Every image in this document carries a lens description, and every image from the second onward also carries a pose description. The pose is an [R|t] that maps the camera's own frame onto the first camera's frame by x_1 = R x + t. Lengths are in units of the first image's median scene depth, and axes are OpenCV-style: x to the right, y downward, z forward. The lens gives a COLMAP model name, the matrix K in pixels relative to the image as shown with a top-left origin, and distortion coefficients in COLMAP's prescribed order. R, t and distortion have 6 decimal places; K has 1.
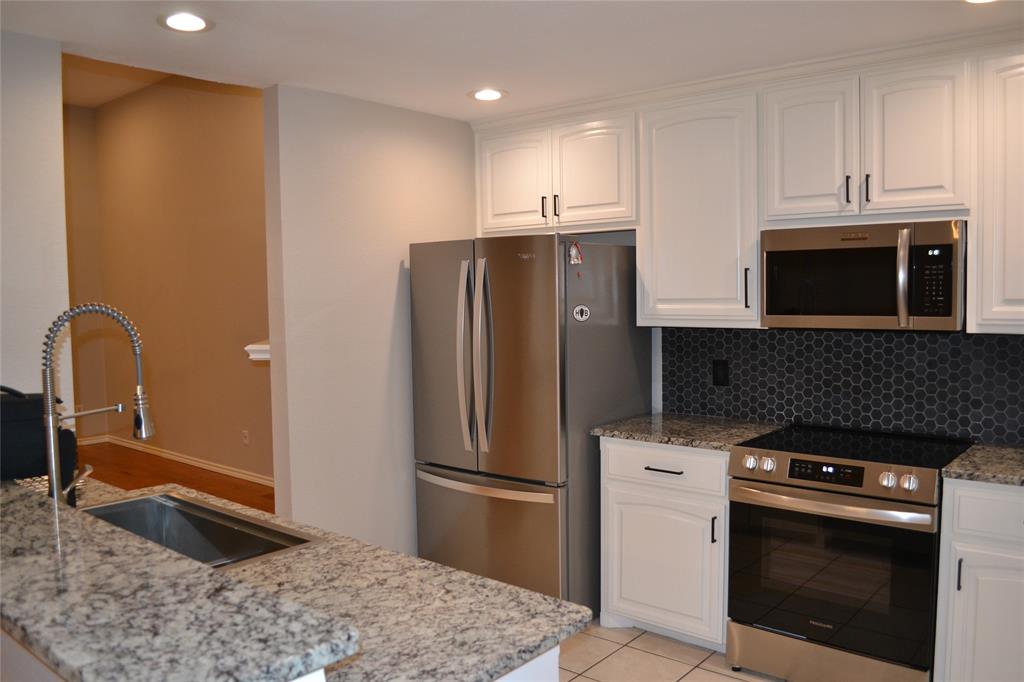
lens RADIAL K [[826.2, 0, 507.5], [0, 826.2, 340.1], [0, 0, 1]] dist [-0.081184, 0.009586]
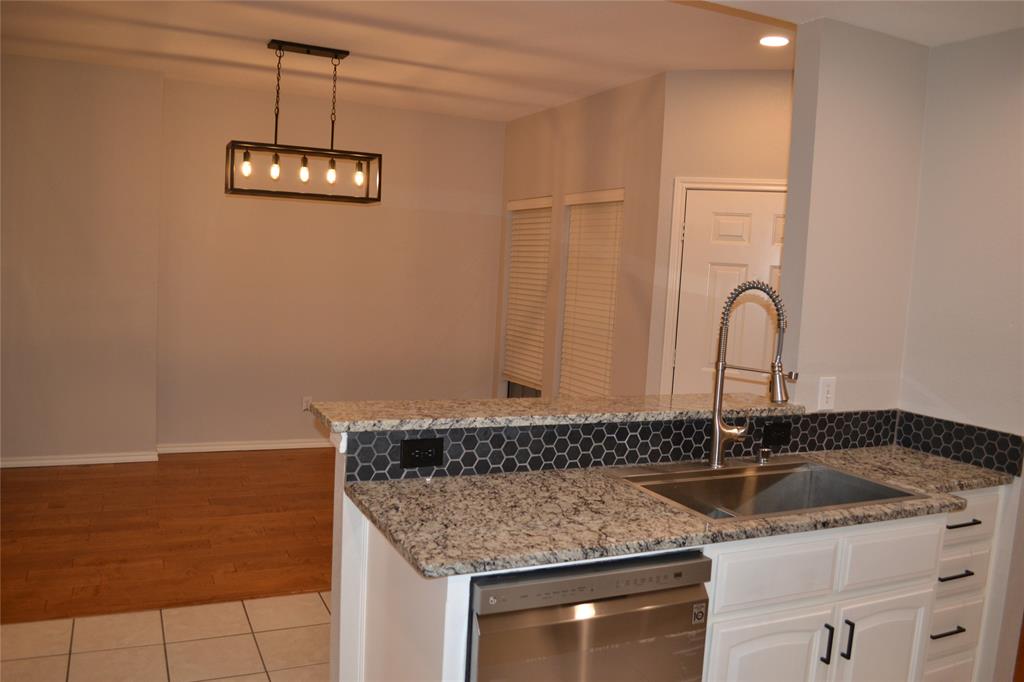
lens RADIAL K [[826.2, 0, 505.6], [0, 826.2, 336.9], [0, 0, 1]] dist [-0.081184, 0.009586]
pose [[-0.413771, 0.072737, -0.907470, 0.901019], [-0.103612, 0.986564, 0.126319, -0.090407], [0.904465, 0.146292, -0.400675, 1.337173]]
